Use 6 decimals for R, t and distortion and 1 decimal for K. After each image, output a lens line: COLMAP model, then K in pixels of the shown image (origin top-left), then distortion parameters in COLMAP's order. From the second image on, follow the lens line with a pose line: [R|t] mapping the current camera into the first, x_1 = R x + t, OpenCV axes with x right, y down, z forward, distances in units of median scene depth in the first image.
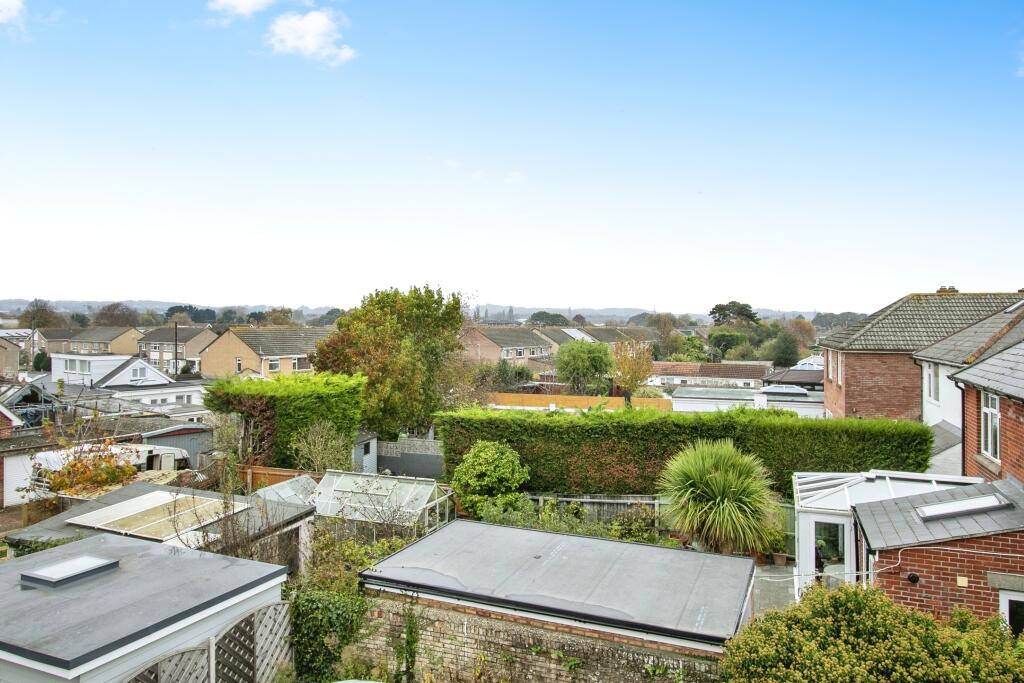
lens RADIAL K [[676.0, 0, 514.0], [0, 676.0, 343.7], [0, 0, 1]] dist [0.007485, 0.006106]
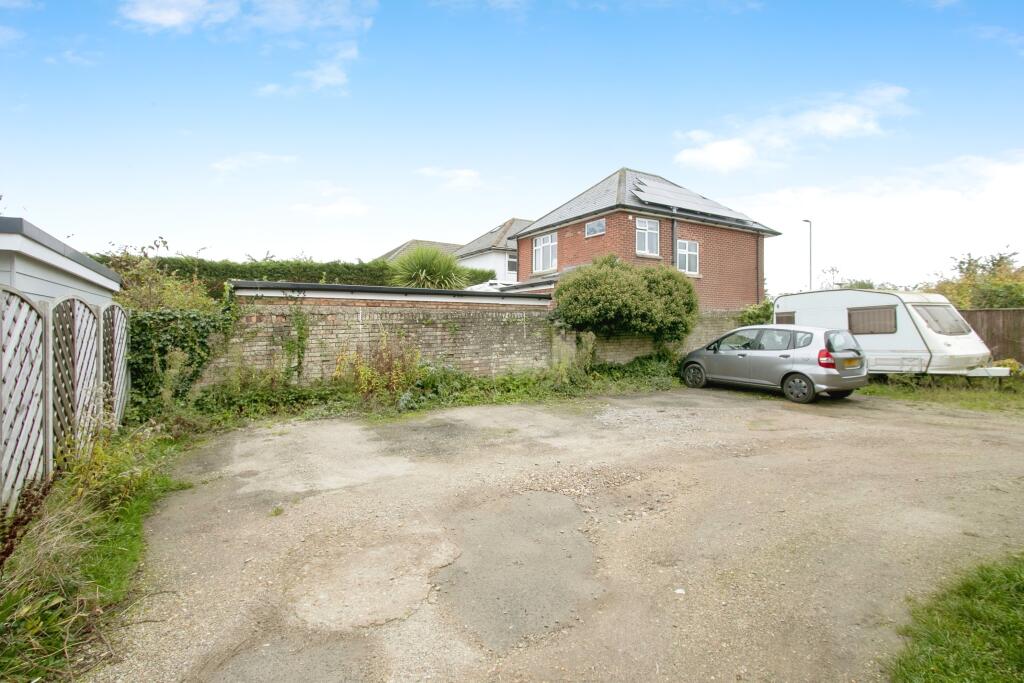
lens RADIAL K [[511.9, 0, 502.1], [0, 511.9, 329.9], [0, 0, 1]] dist [0.001106, -0.000135]
pose [[0.641256, -0.001449, 0.767326, -0.396881], [0.010929, 0.999914, -0.007246, 0.311790], [-0.767249, 0.013033, 0.641217, 0.187819]]
